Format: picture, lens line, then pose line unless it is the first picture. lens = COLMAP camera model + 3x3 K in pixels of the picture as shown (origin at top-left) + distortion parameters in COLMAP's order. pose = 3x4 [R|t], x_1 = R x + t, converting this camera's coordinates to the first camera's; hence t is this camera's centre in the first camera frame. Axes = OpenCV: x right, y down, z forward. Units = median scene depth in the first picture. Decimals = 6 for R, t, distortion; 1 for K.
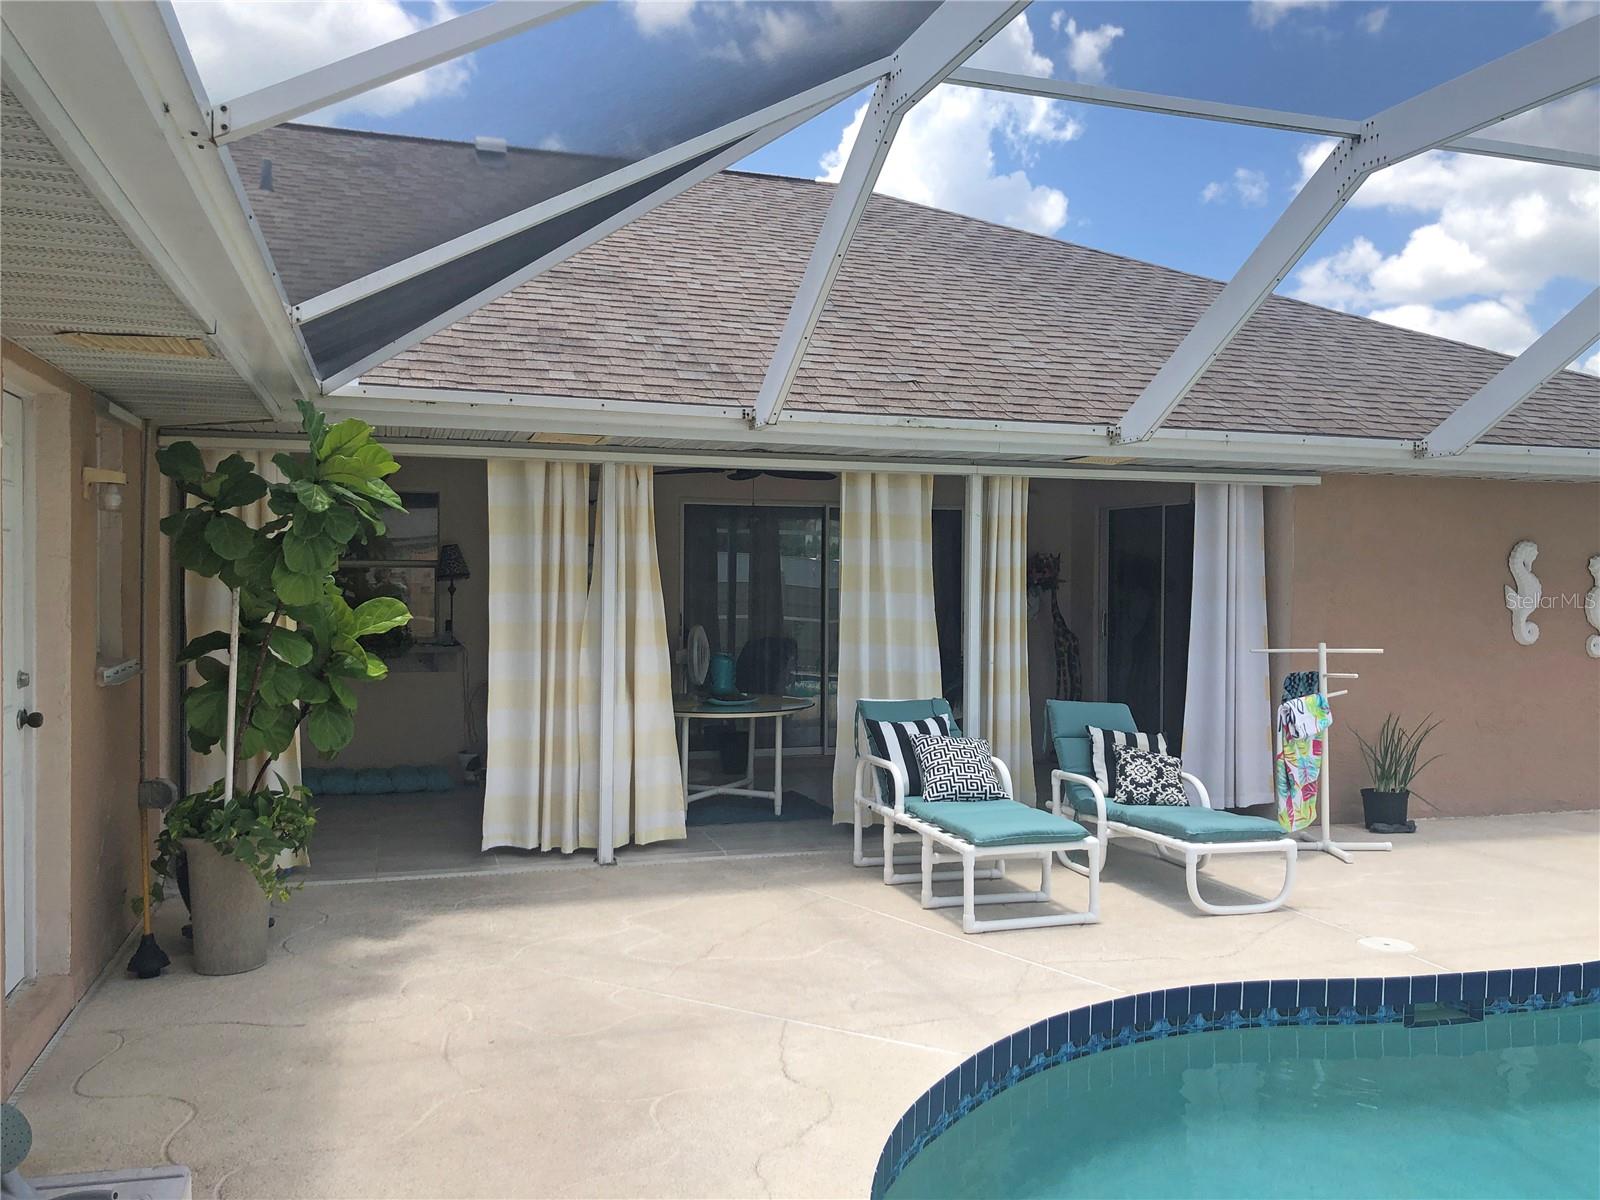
lens RADIAL K [[1301.1, 0, 800.0], [0, 1301.1, 600.0], [0, 0, 1]] dist [-0.006202, -0.017751]
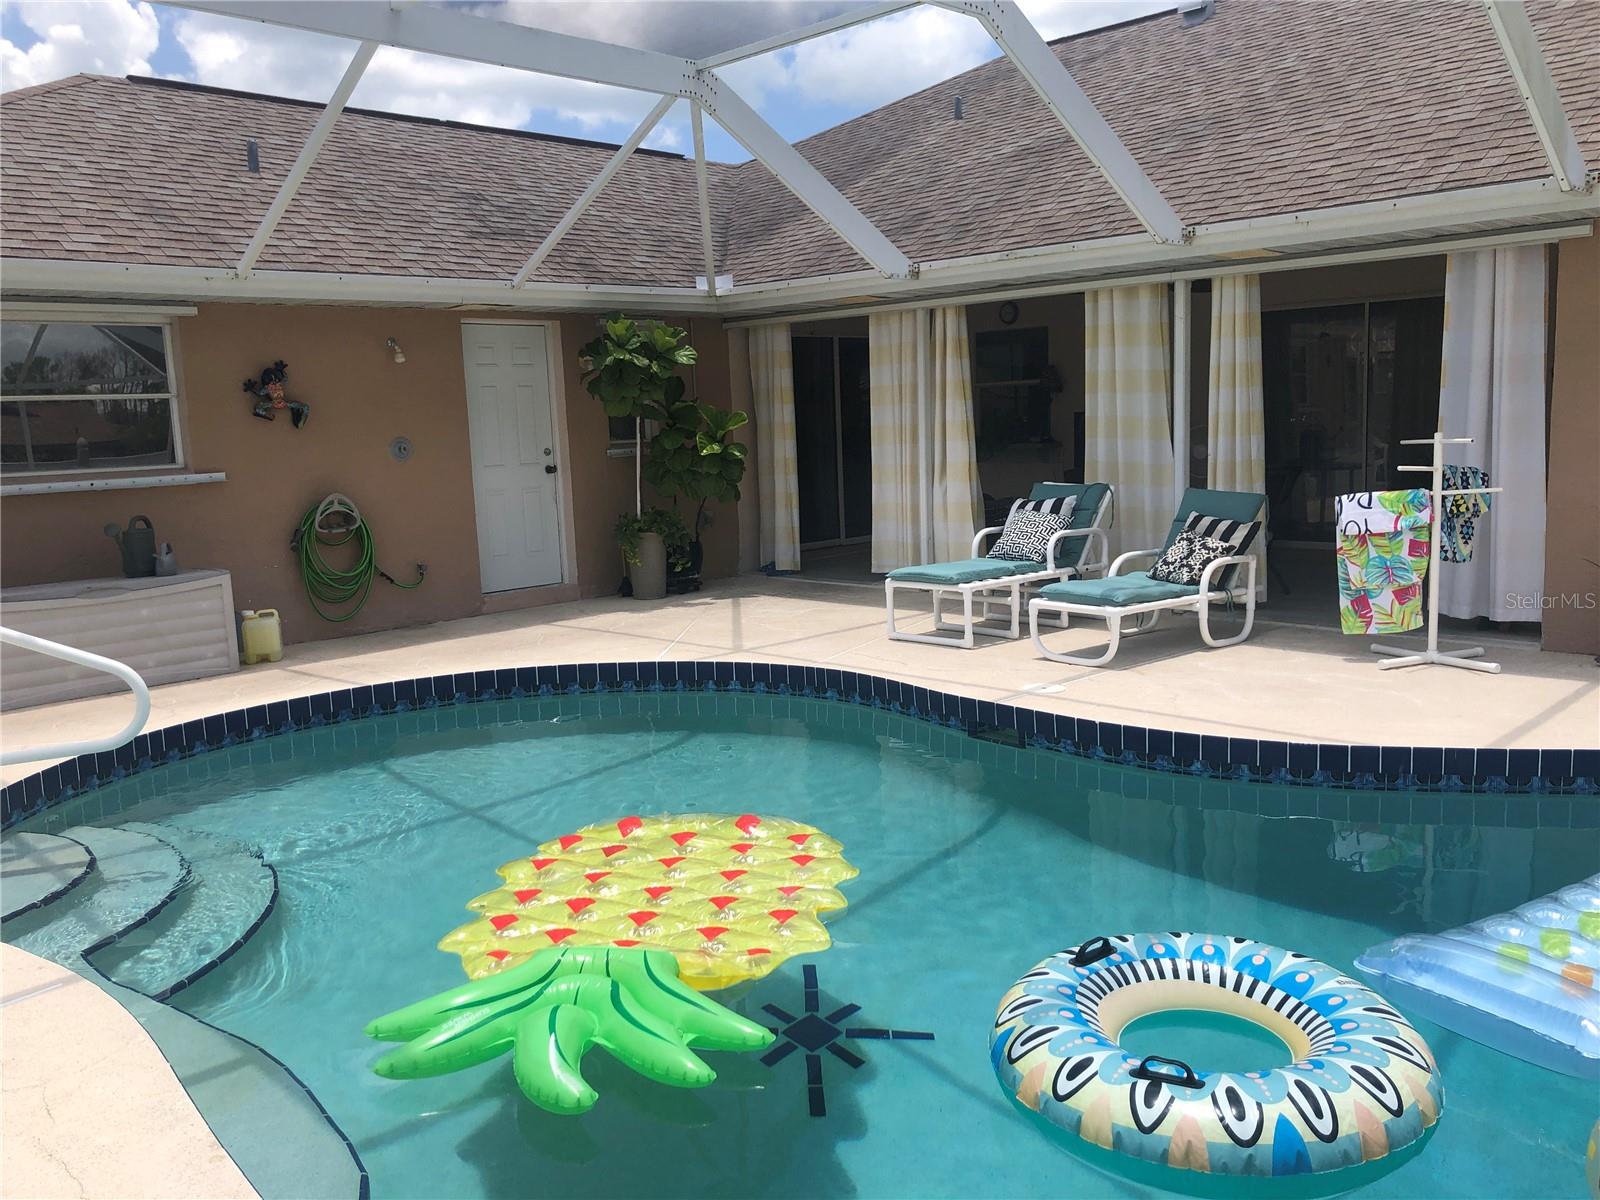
lens RADIAL K [[1301.1, 0, 800.0], [0, 1301.1, 600.0], [0, 0, 1]] dist [-0.006202, -0.017751]
pose [[0.471957, 0.096818, -0.876289, 1.033988], [0.026939, 0.991904, 0.124100, 0.029312], [0.881210, -0.082176, 0.465528, 0.181273]]
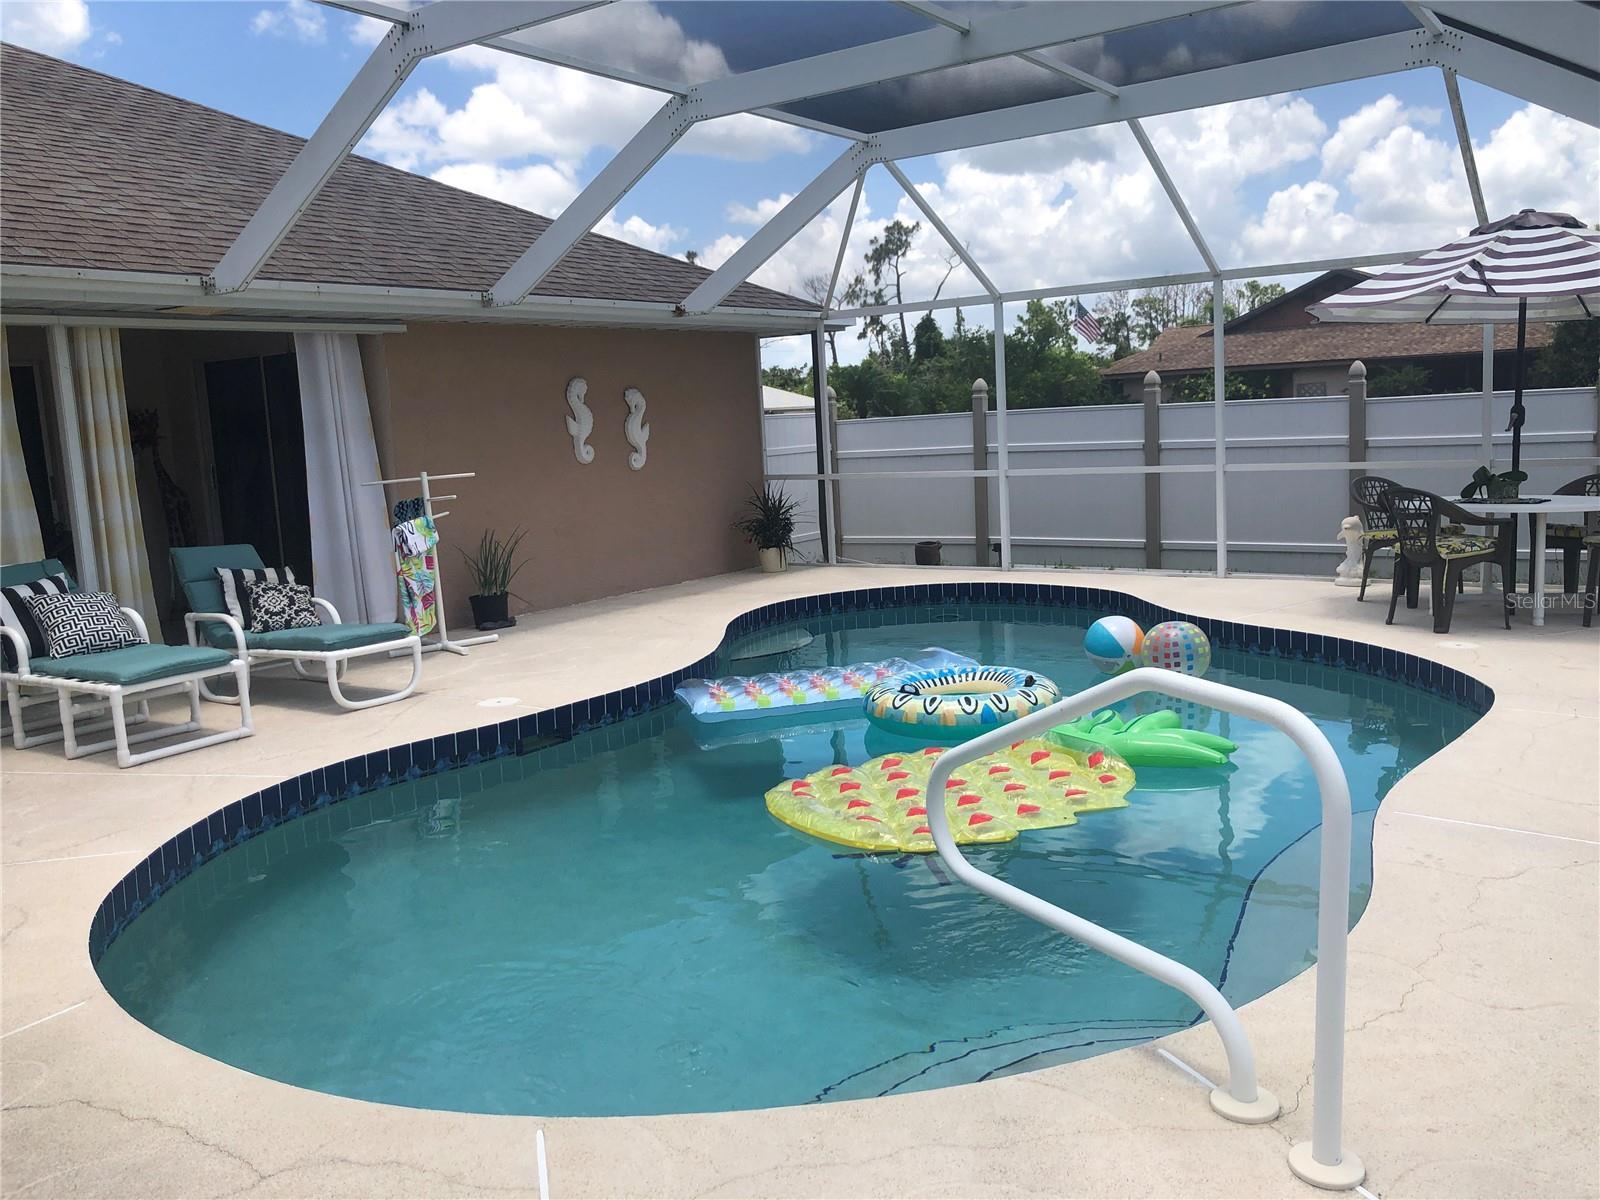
lens RADIAL K [[1313.7, 0, 792.1], [0, 1313.7, 572.4], [0, 0, 1]] dist [0.010724, 0.004296]
pose [[0.789725, -0.124765, 0.600640, -0.049036], [0.073672, 0.991303, 0.109049, 0.019505], [-0.609022, -0.041869, 0.792048, -0.121006]]
